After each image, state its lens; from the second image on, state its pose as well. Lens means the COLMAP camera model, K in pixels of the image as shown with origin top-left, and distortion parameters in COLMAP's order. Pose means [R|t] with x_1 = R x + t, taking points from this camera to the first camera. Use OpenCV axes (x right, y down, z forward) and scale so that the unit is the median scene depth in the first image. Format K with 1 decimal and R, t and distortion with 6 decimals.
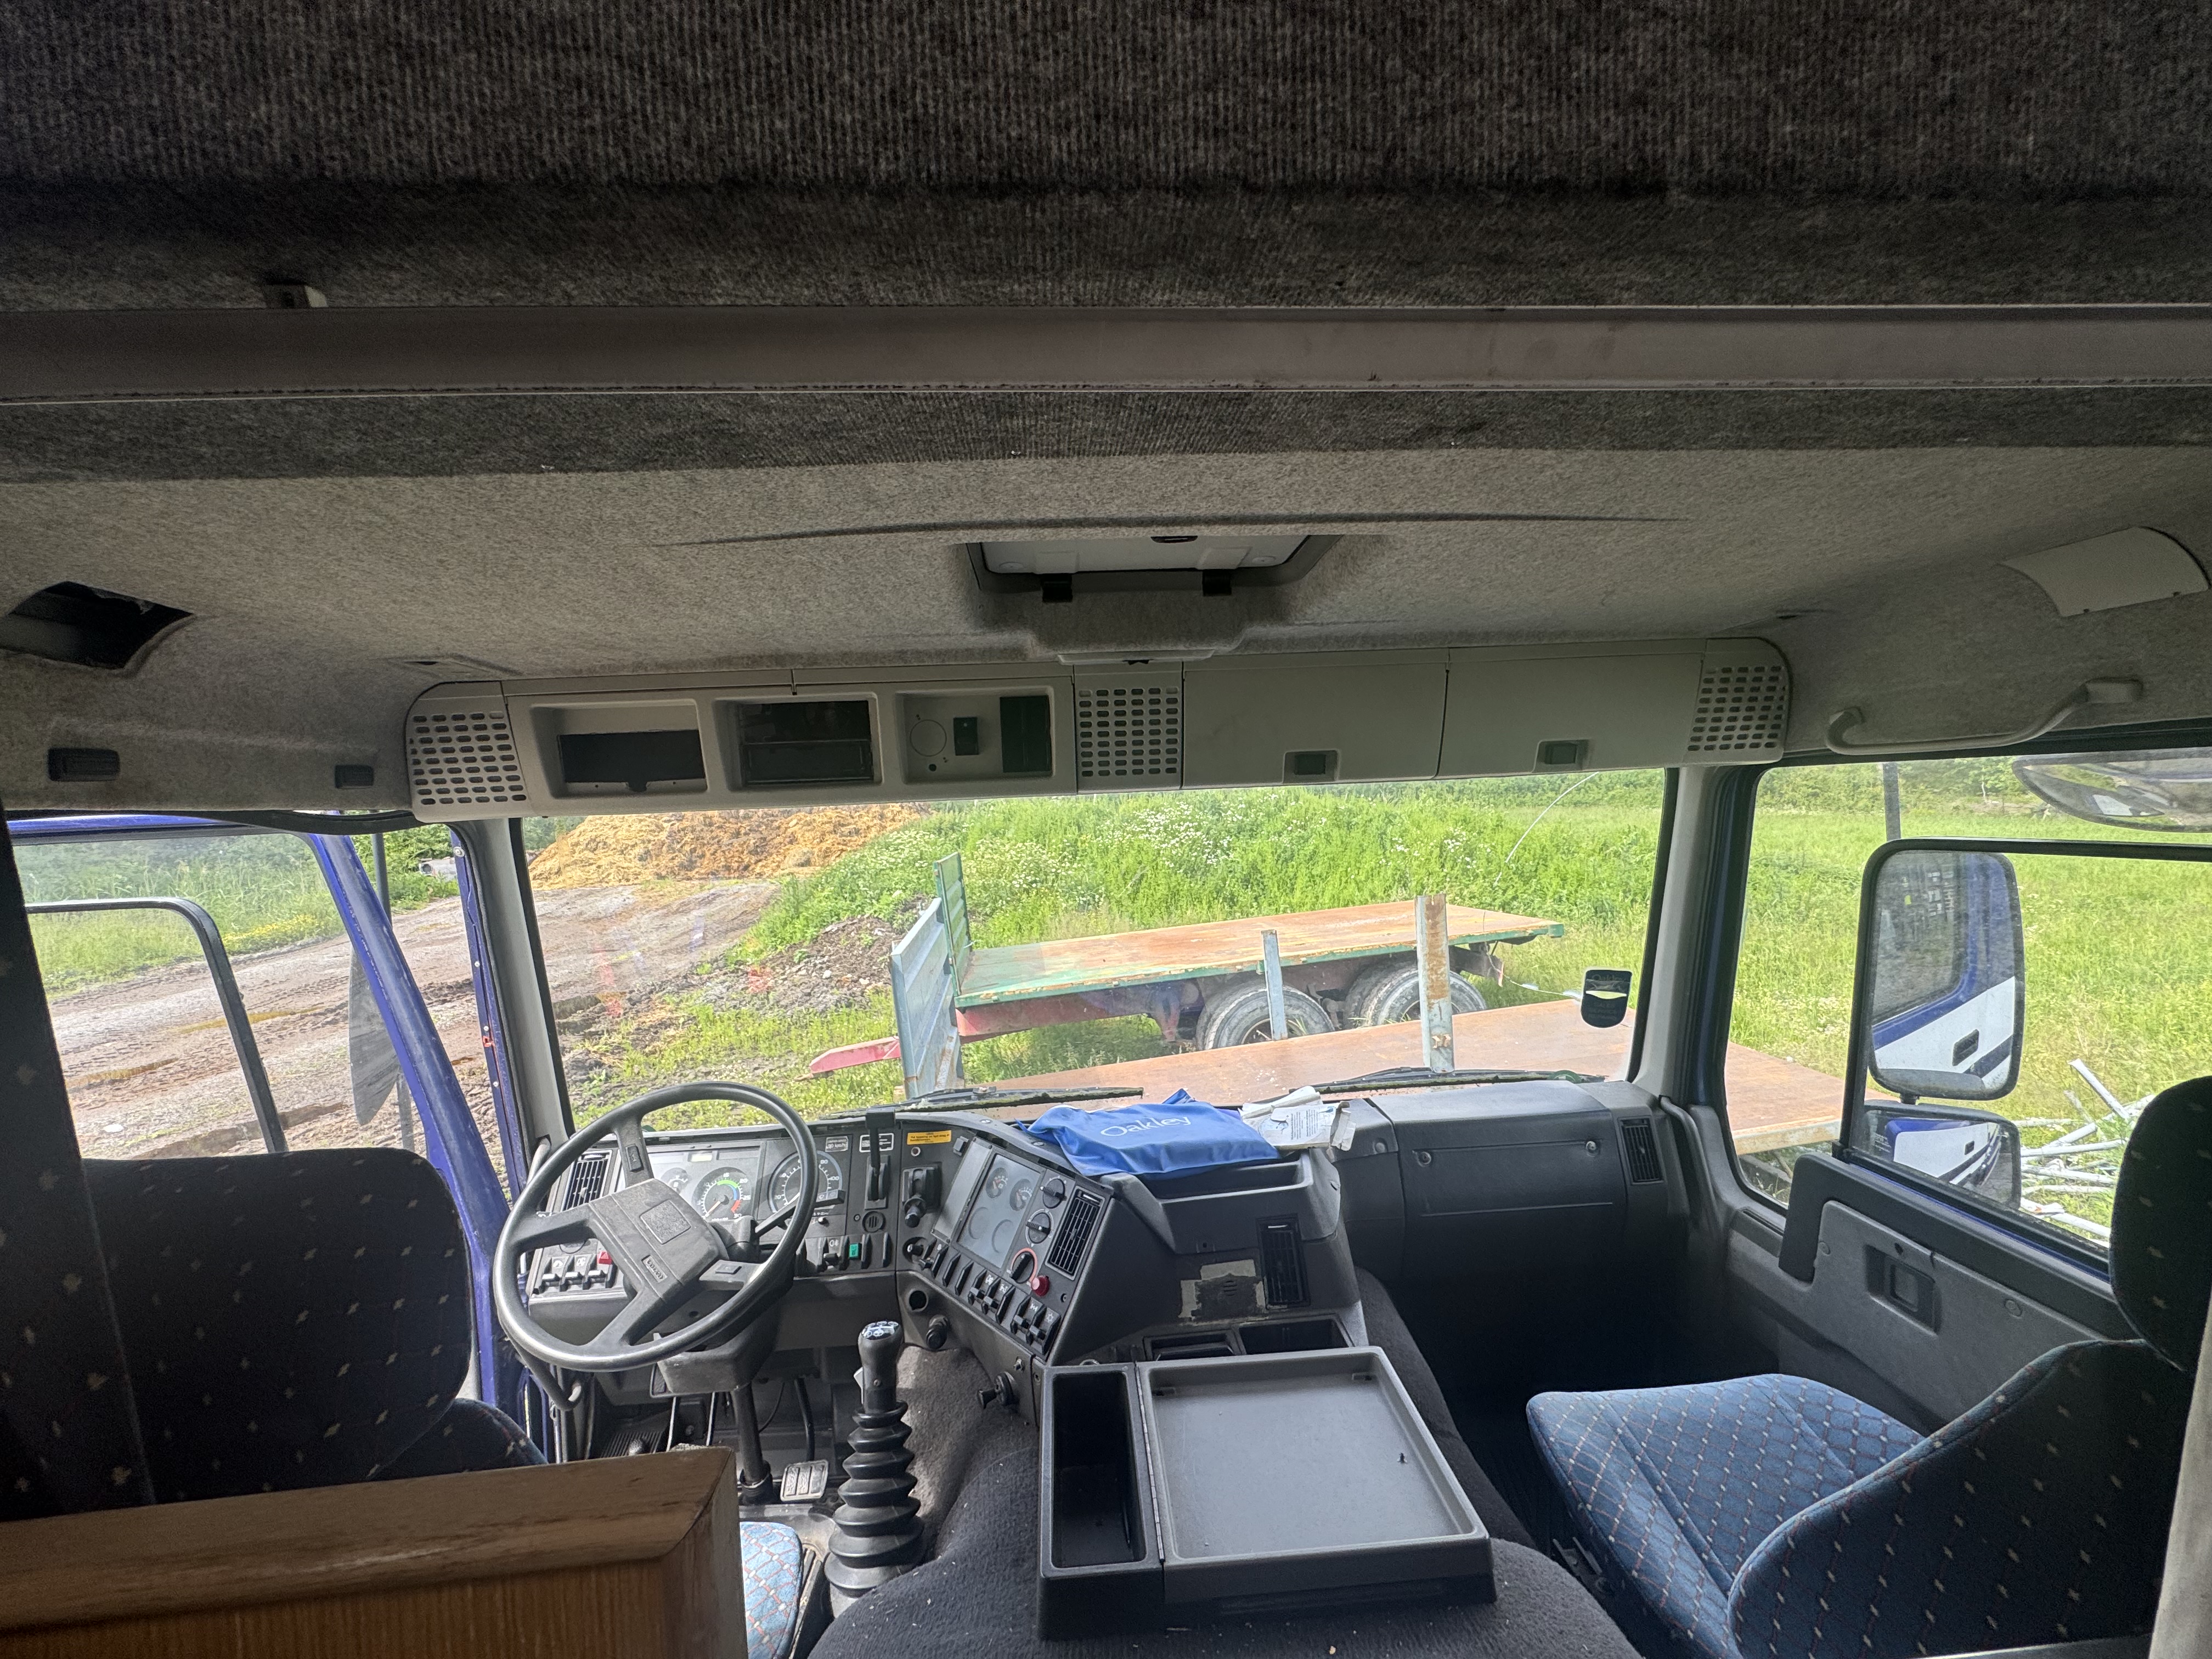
lens RADIAL K [[882.3, 0, 1101.7], [0, 882.3, 830.5], [0, 0, 1]] dist [-0.002828, -0.000023]
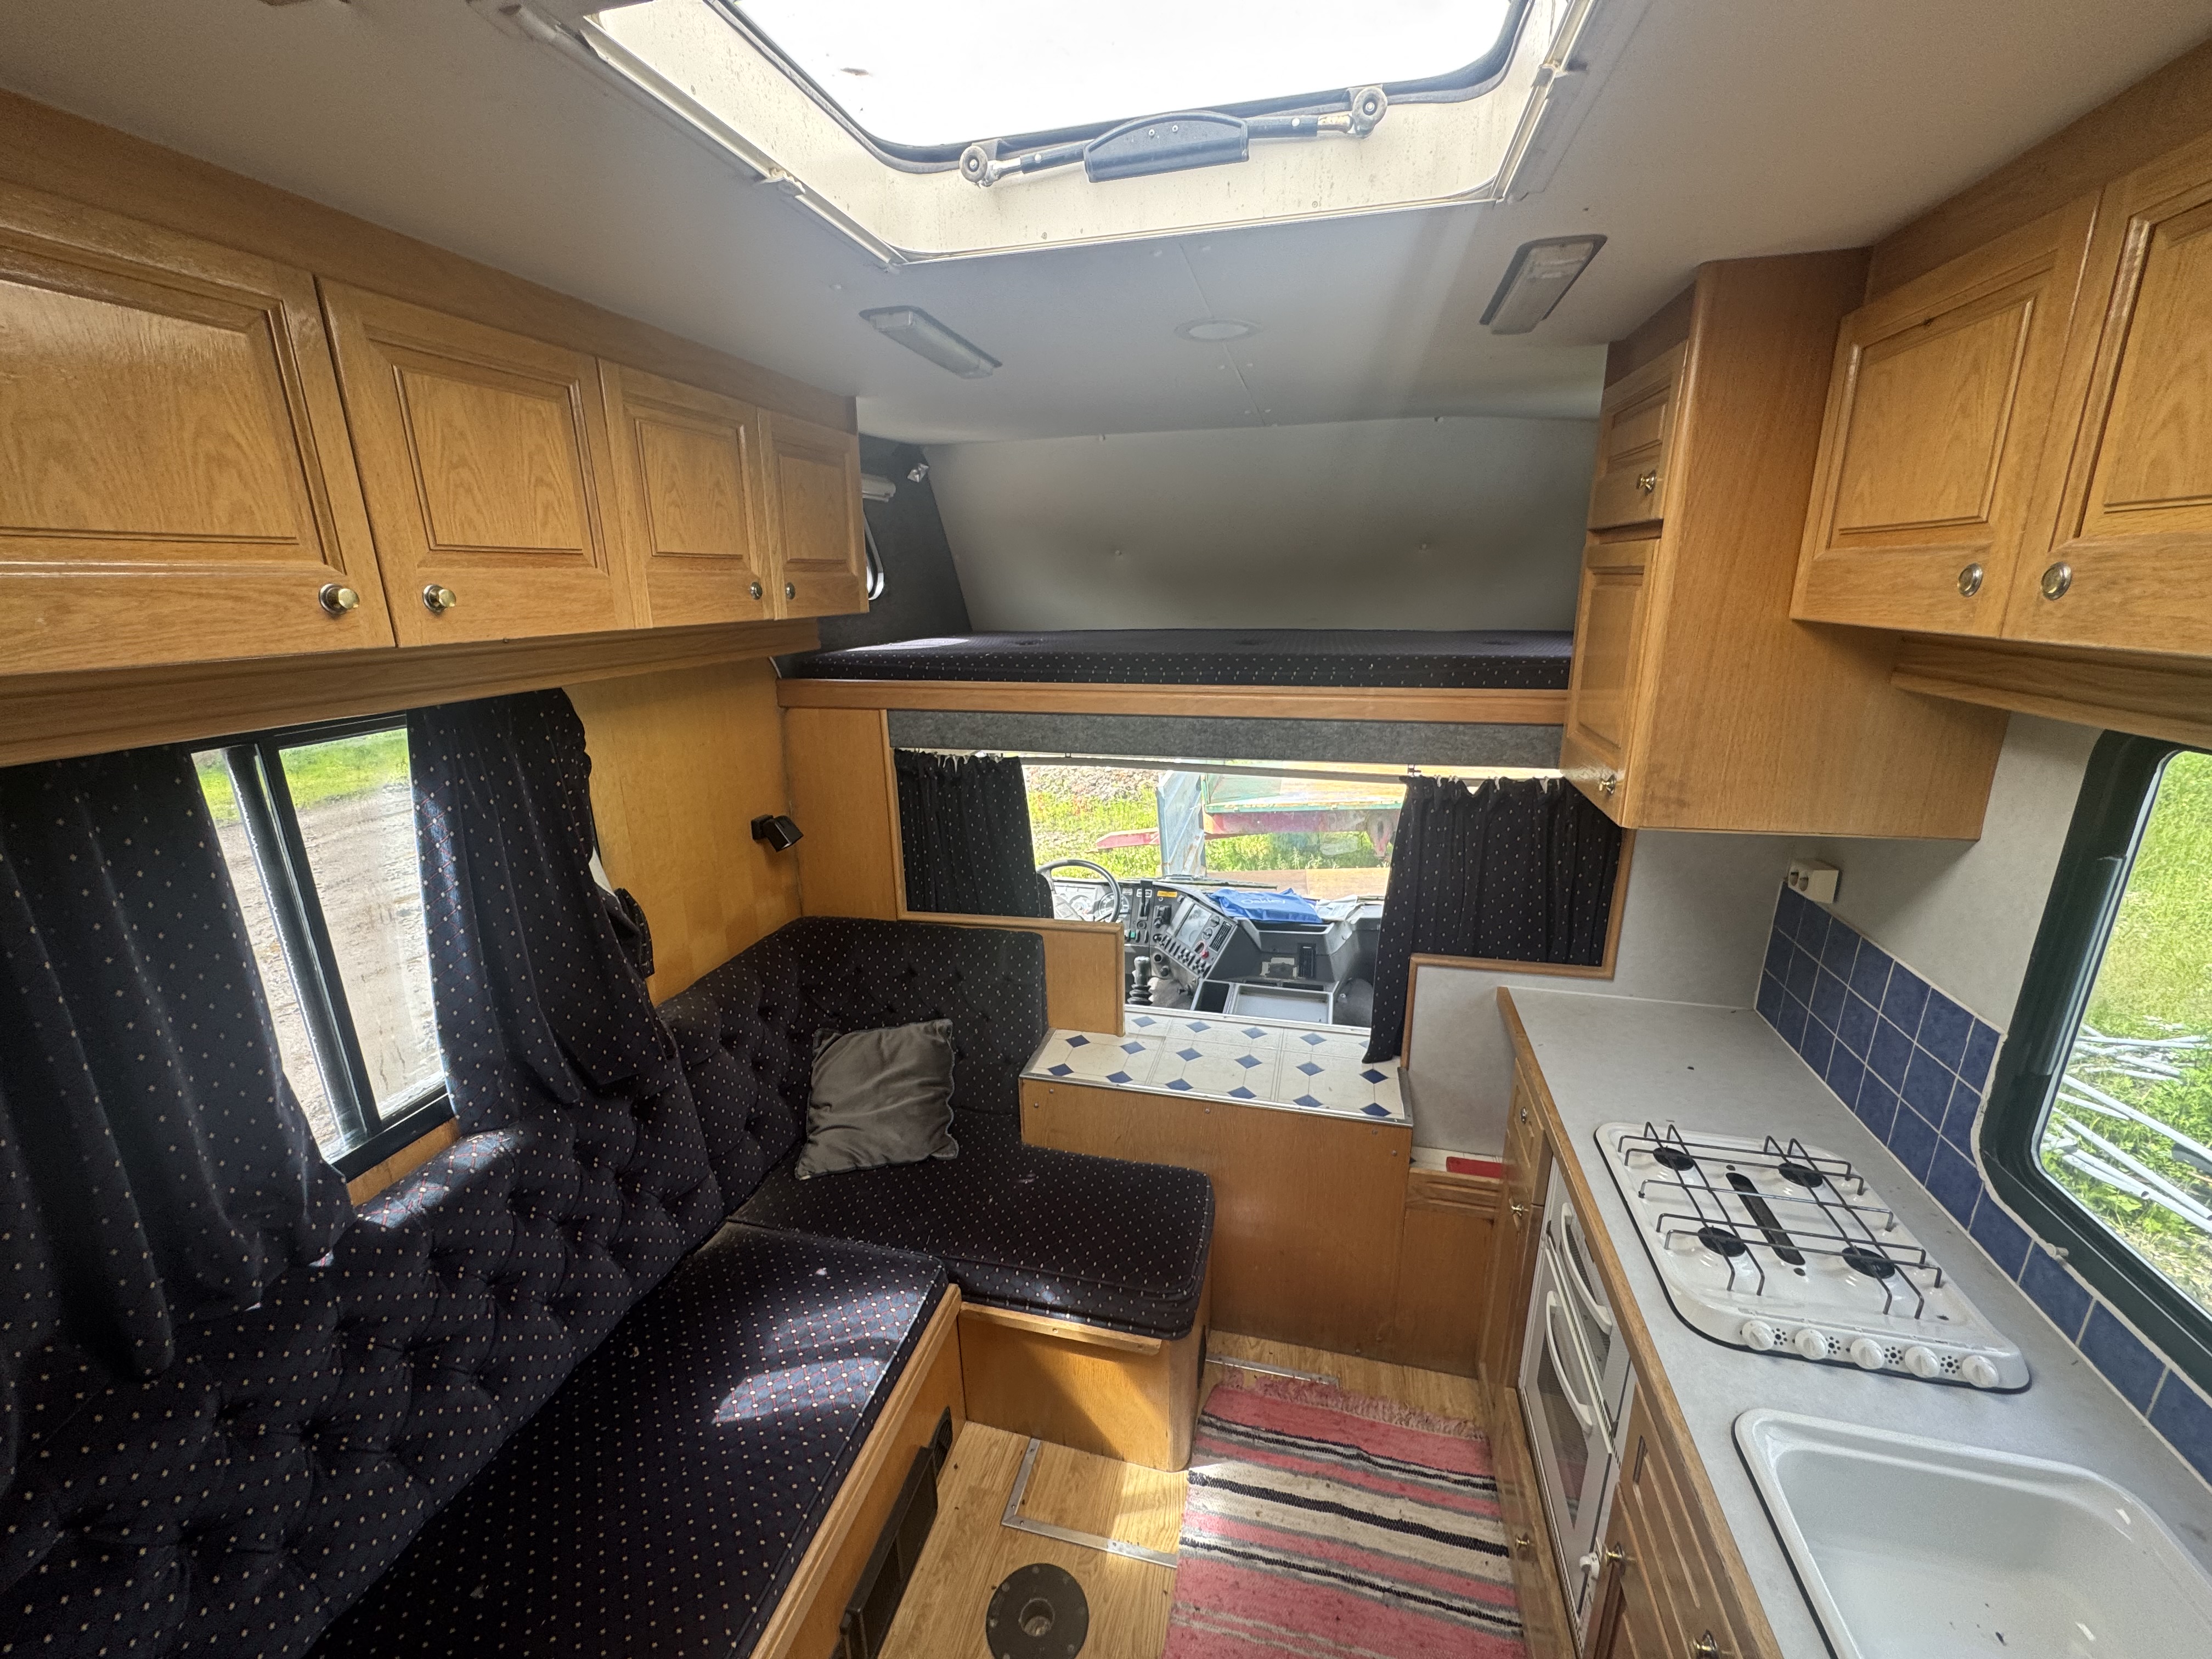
lens RADIAL K [[874.9, 0, 1105.1], [0, 874.9, 825.0], [0, 0, 1]] dist [-0.000109, 0.000108]
pose [[0.953046, 0.105143, -0.283985, 0.286499], [-0.037740, 0.971716, 0.233117, -0.359281], [0.300464, -0.211454, 0.930058, -1.157175]]
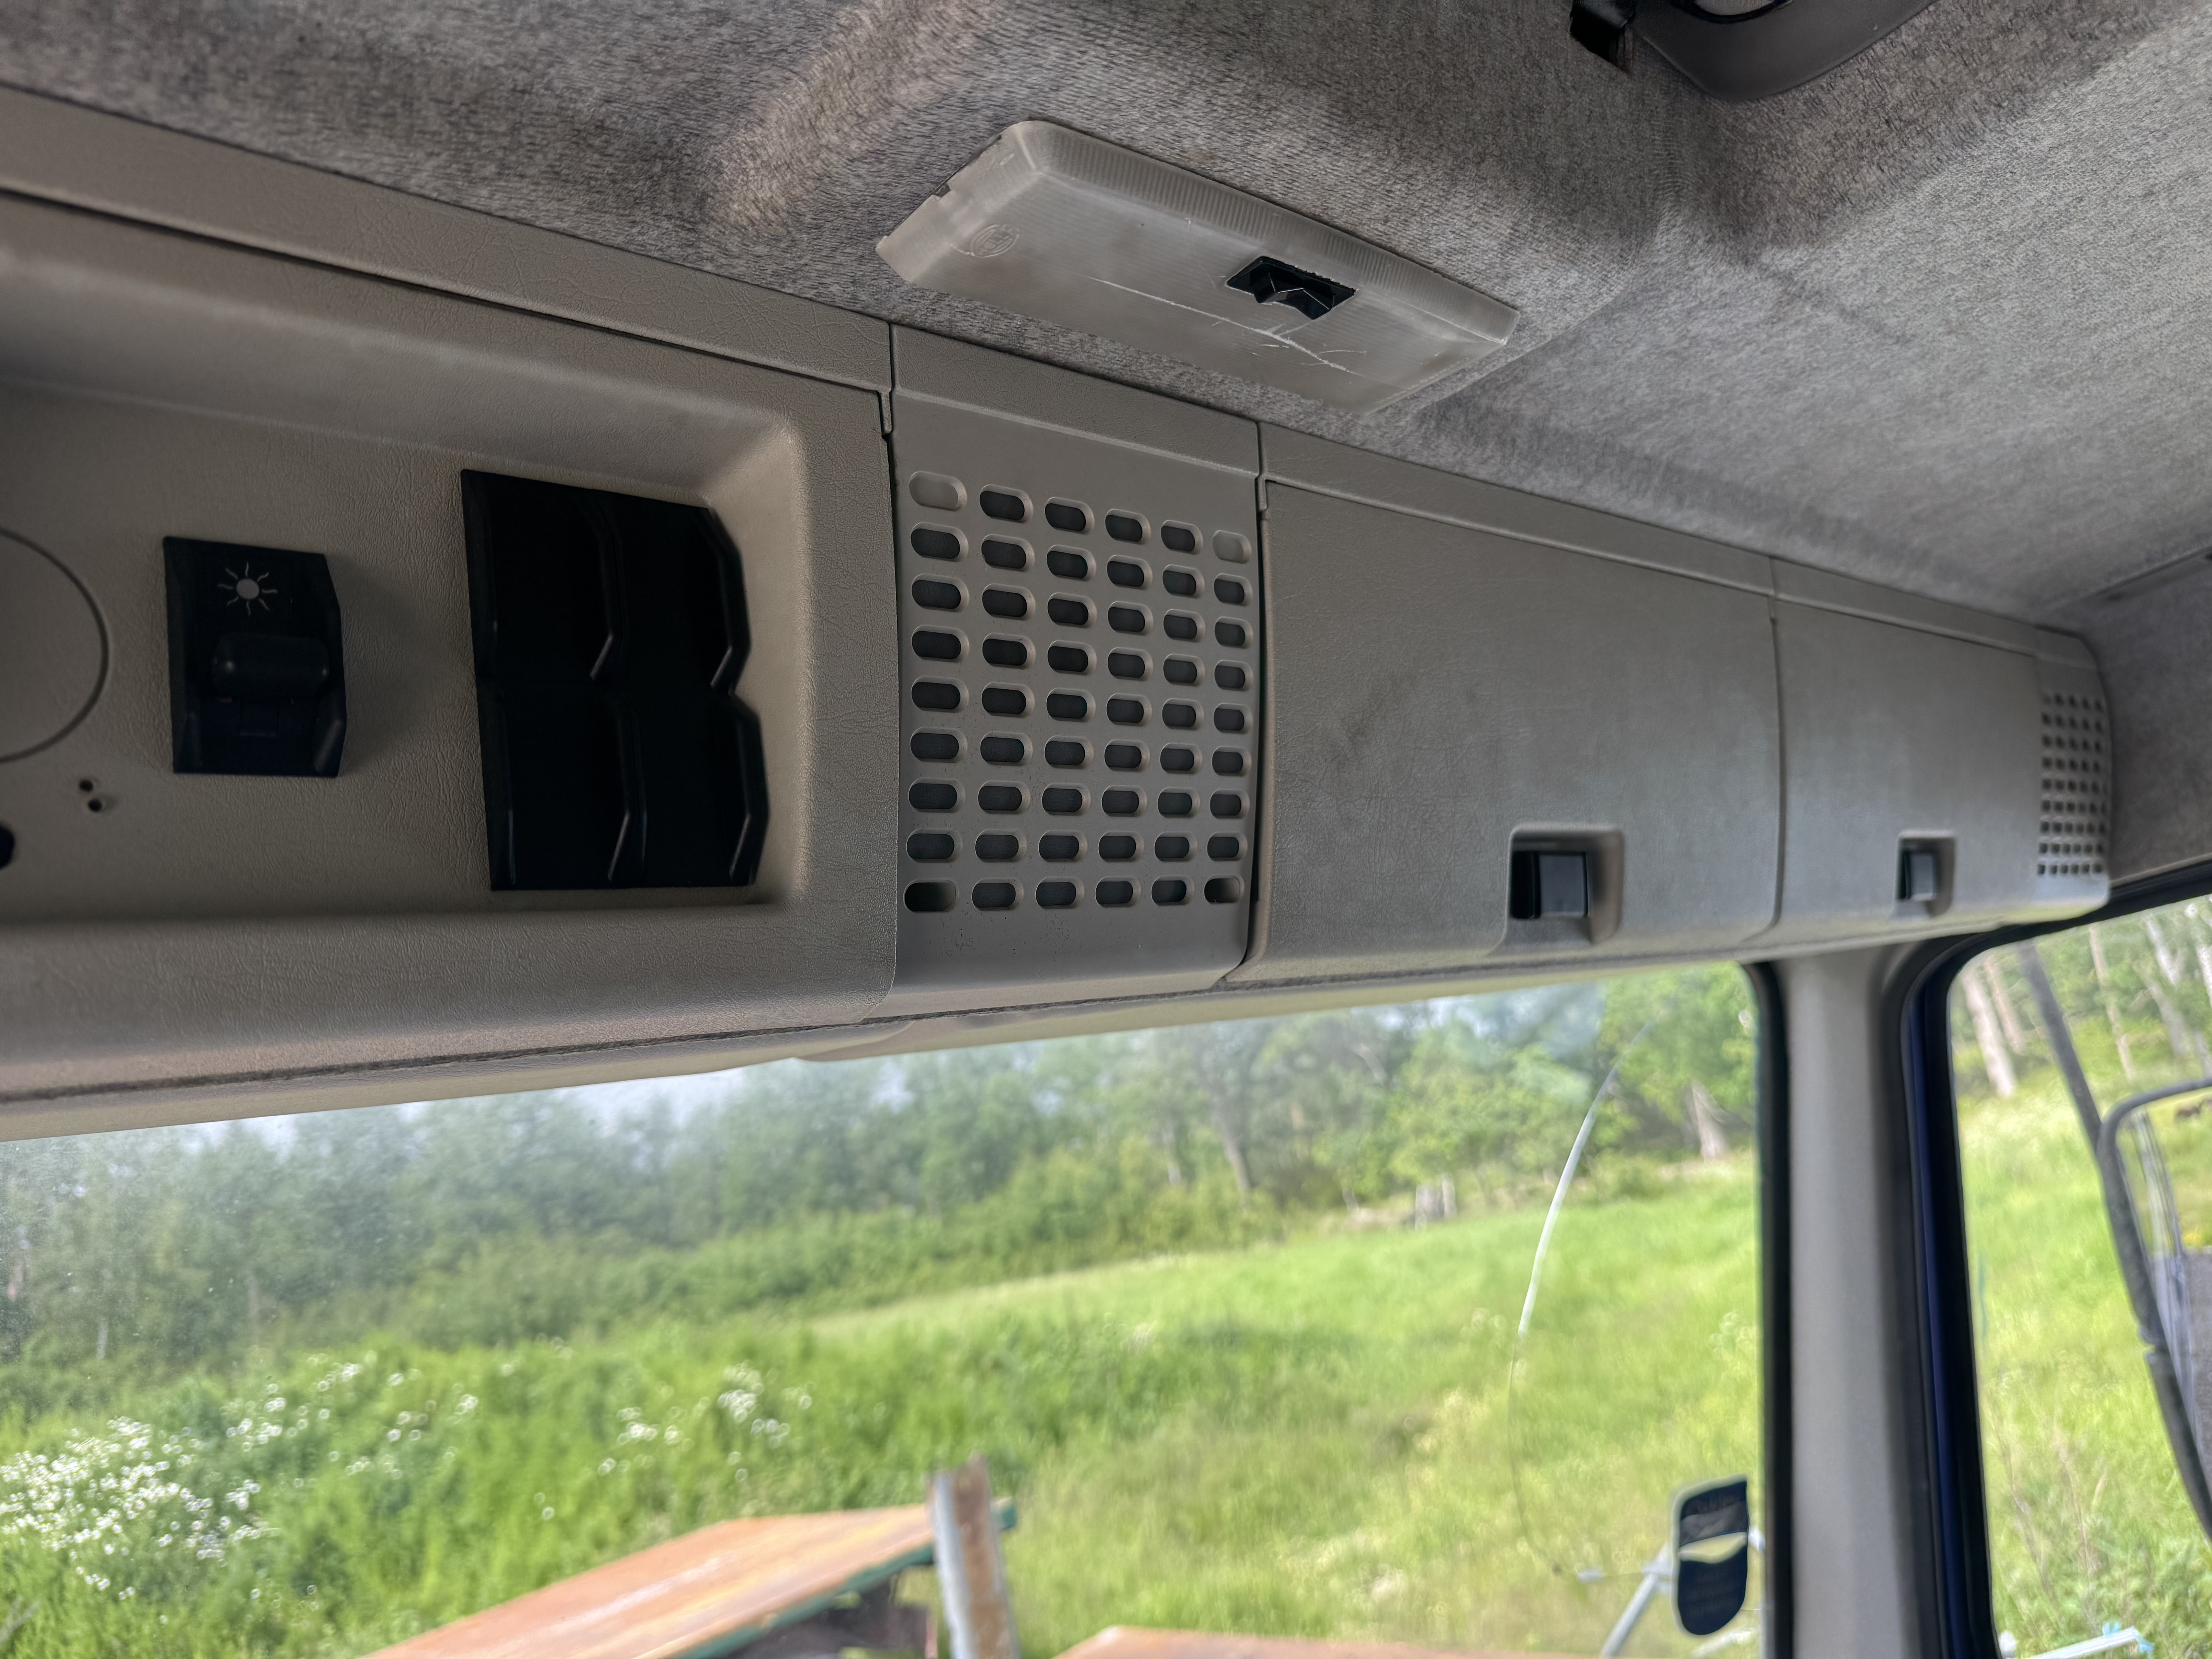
lens RADIAL K [[1582.7, 0, 1112.6], [0, 1582.7, 819.1], [0, 0, 1]] dist [0.002089, -0.019284]
pose [[0.785344, 0.036704, 0.617971, -0.177556], [0.183152, 0.939777, -0.288574, 0.025368], [-0.591347, 0.339812, 0.731325, 0.612238]]
